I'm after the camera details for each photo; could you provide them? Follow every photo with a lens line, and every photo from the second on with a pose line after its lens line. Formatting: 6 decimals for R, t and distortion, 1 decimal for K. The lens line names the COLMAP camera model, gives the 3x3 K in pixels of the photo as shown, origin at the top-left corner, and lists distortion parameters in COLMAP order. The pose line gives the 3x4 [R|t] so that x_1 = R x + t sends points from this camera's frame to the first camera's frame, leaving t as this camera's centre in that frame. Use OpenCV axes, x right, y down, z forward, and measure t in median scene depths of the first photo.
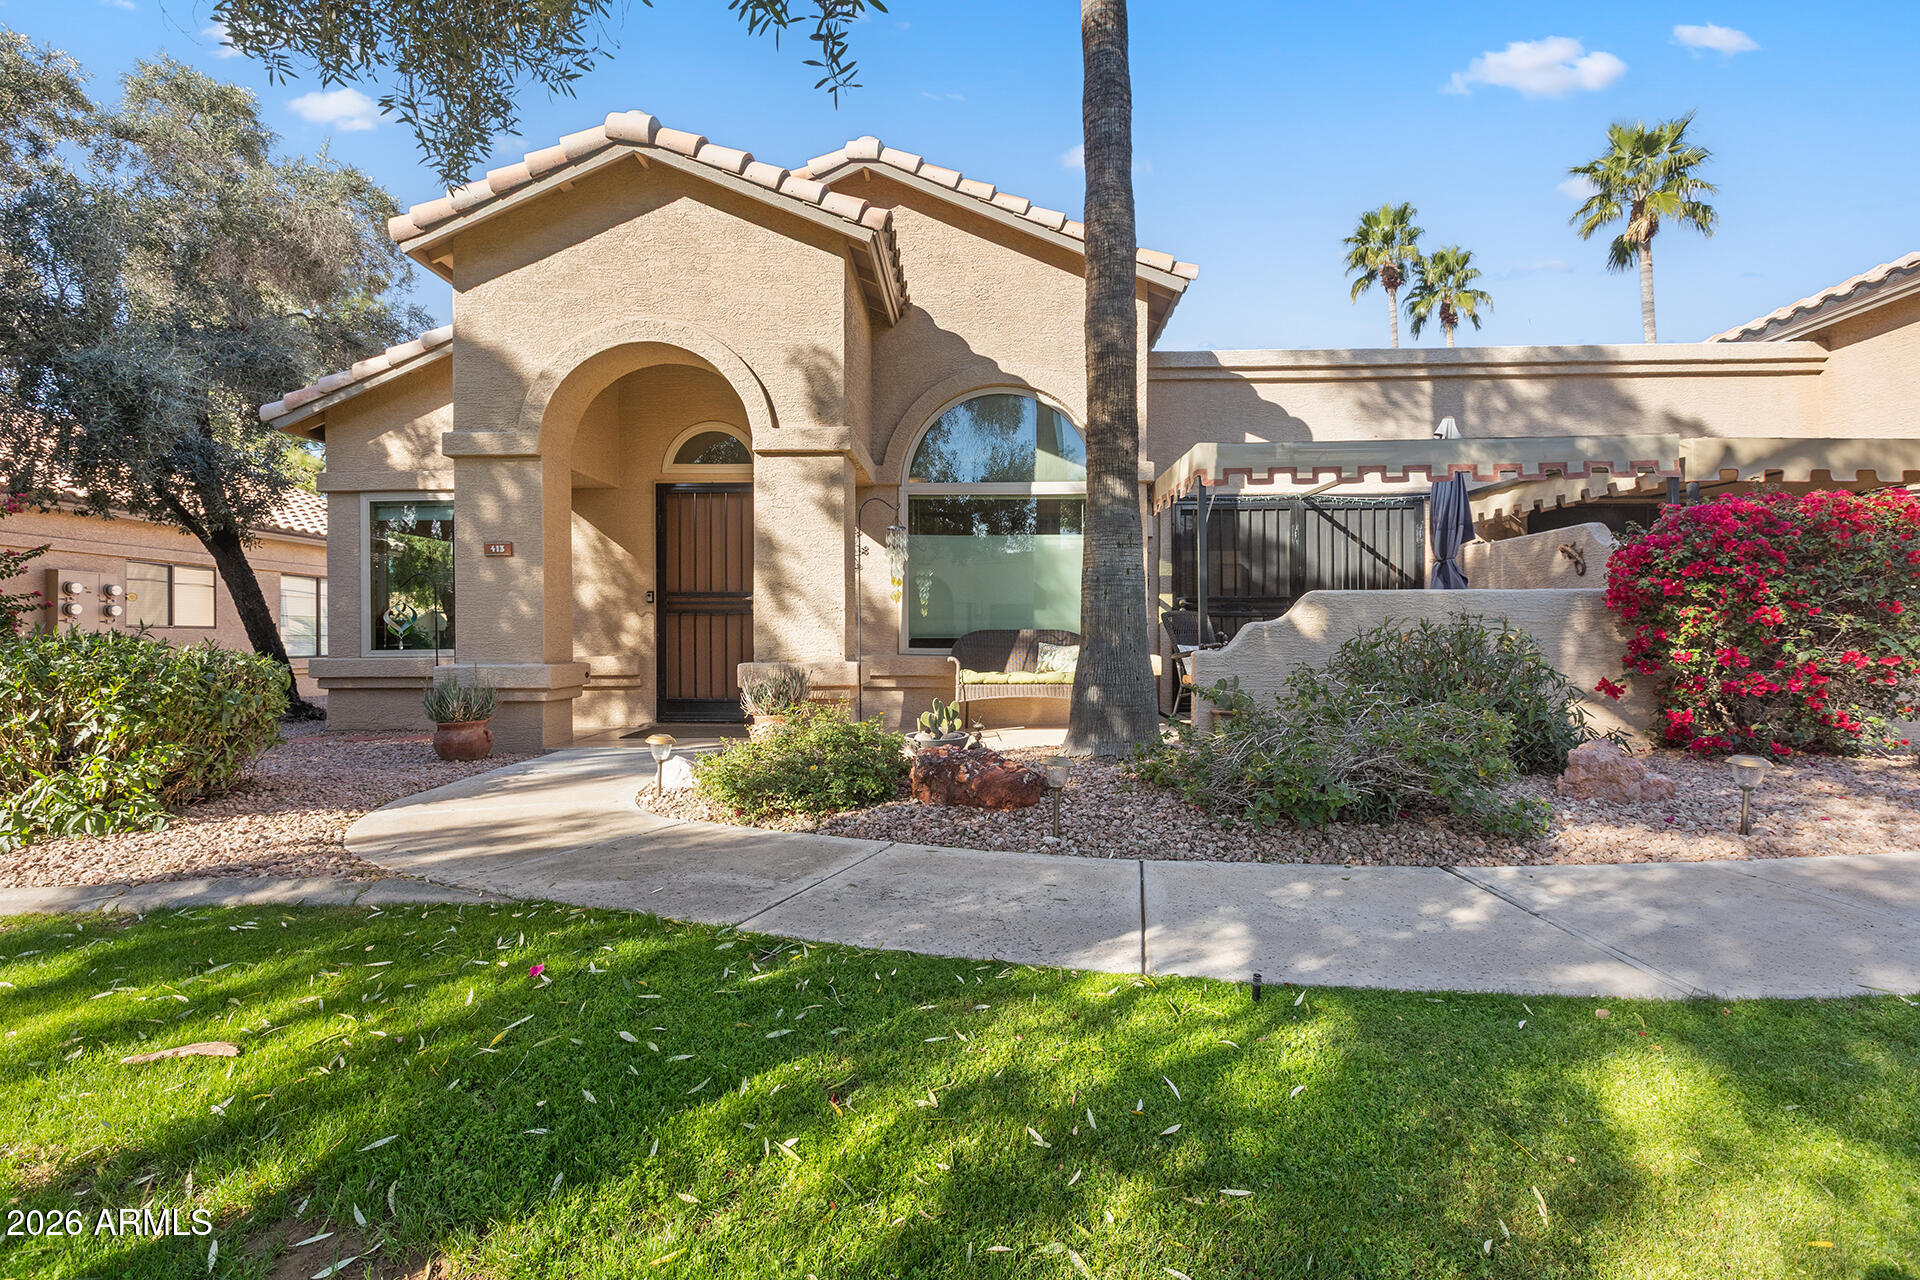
lens RADIAL K [[819.8, 0, 958.2], [0, 819.8, 644.9], [0, 0, 1]] dist [-0.019186, -0.000196]
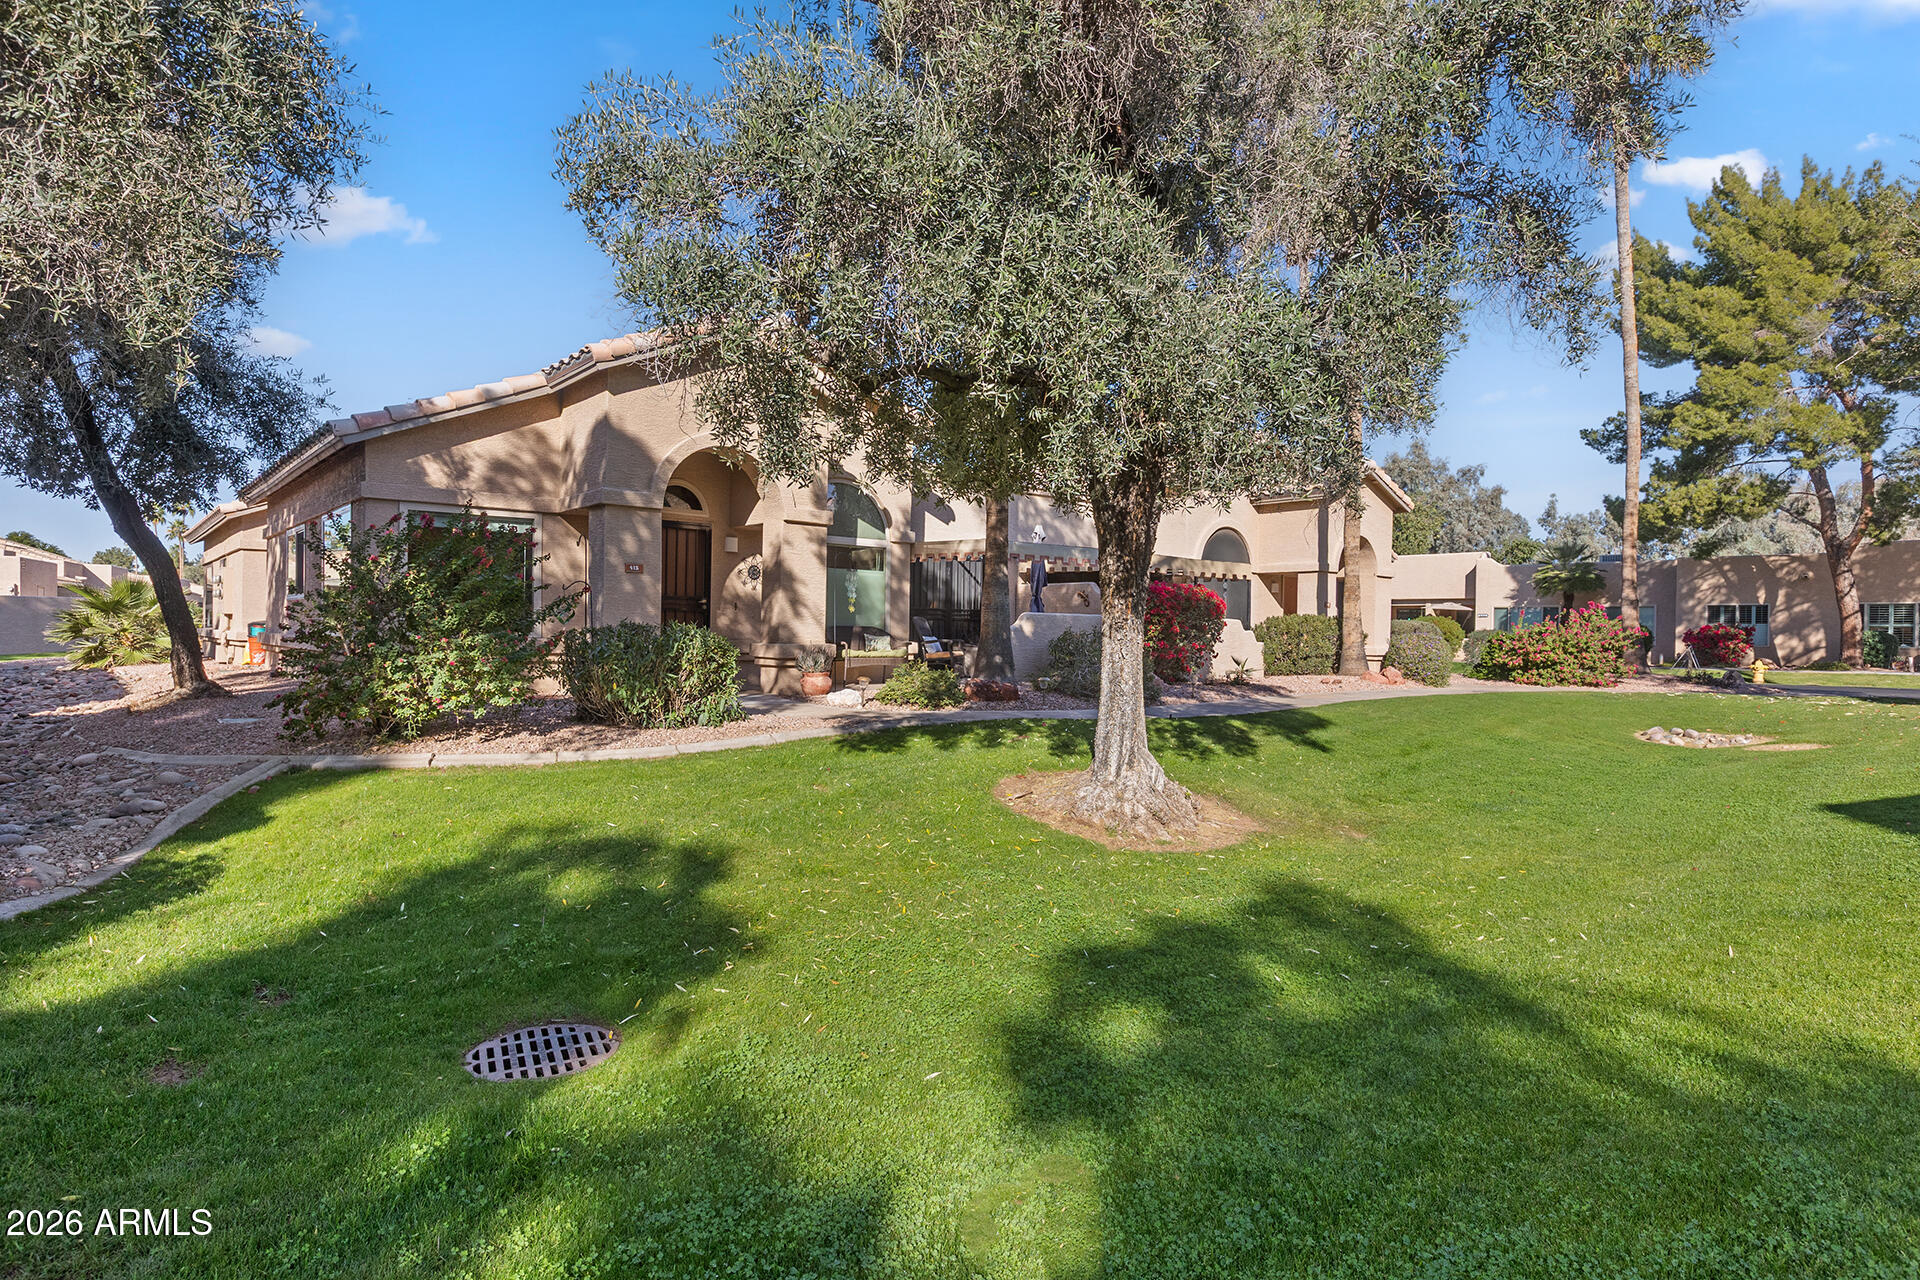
lens RADIAL K [[1106.4, 0, 959.9], [0, 1106.4, 640.3], [0, 0, 1]] dist [0.001302, 0.000072]
pose [[0.737892, 0.012403, 0.674805, -1.508557], [-0.008220, 0.999922, -0.009390, 0.028621], [-0.674869, 0.001382, 0.737936, -0.931484]]
